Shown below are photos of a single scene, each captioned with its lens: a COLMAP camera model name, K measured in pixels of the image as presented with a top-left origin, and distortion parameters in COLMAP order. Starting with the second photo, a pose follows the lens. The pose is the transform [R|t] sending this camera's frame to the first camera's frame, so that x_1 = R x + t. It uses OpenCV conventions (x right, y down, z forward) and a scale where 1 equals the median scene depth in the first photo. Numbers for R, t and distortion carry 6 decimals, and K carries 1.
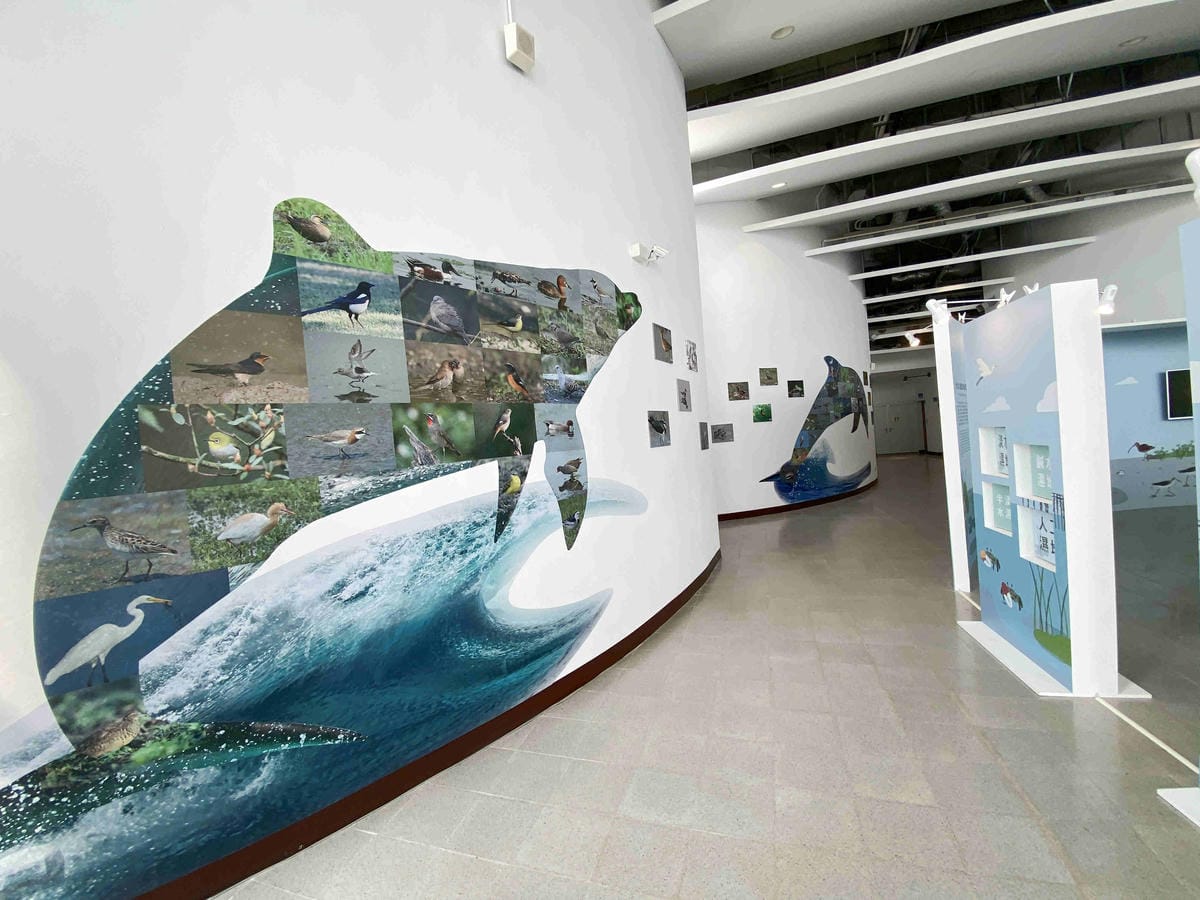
lens RADIAL K [[485.7, 0, 600.0], [0, 485.7, 450.0], [0, 0, 1]] dist [0.018987, -0.018566]
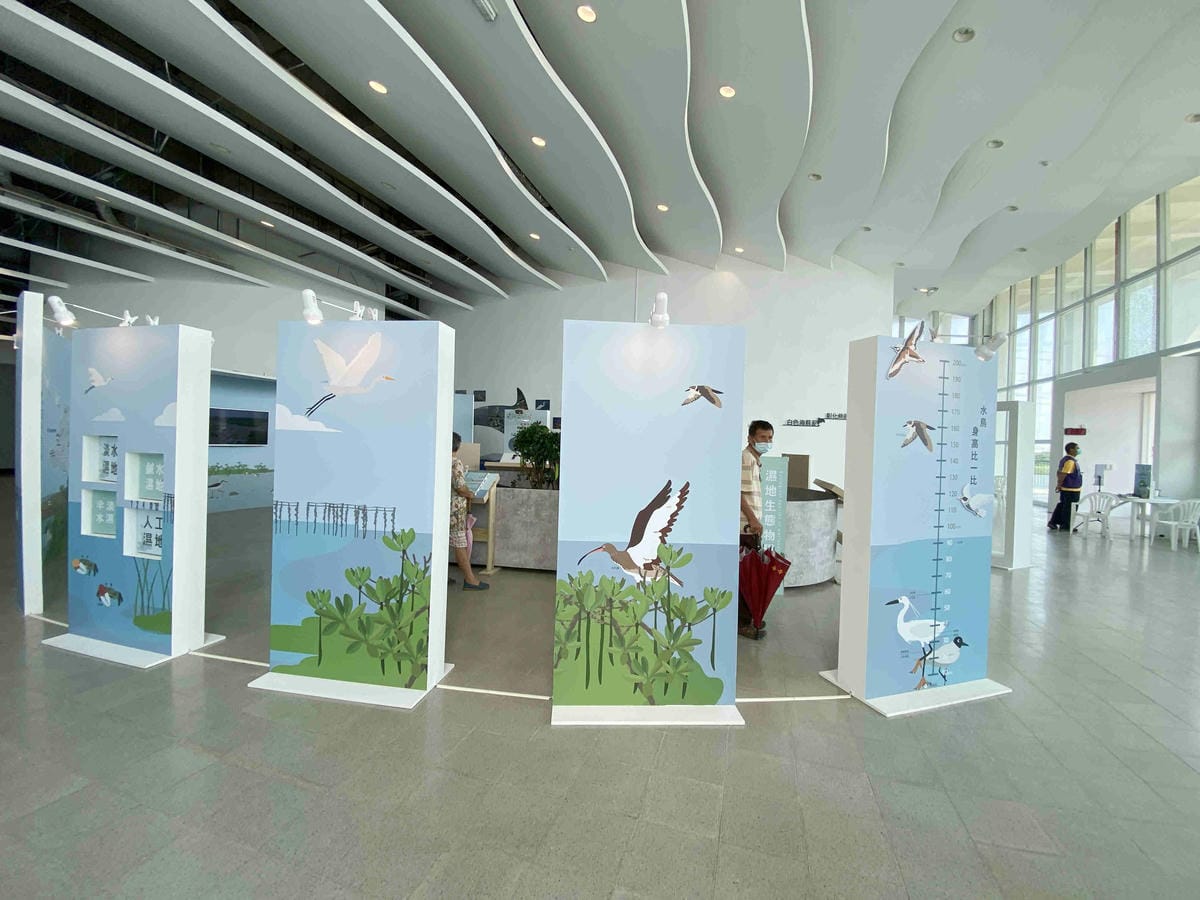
lens RADIAL K [[485.7, 0, 600.0], [0, 485.7, 450.0], [0, 0, 1]] dist [0.018987, -0.018566]
pose [[-0.016355, 0.065042, 0.997748, -0.249344], [-0.013354, 0.997779, -0.065263, 0.037483], [-0.999777, -0.014391, -0.015450, -0.051199]]
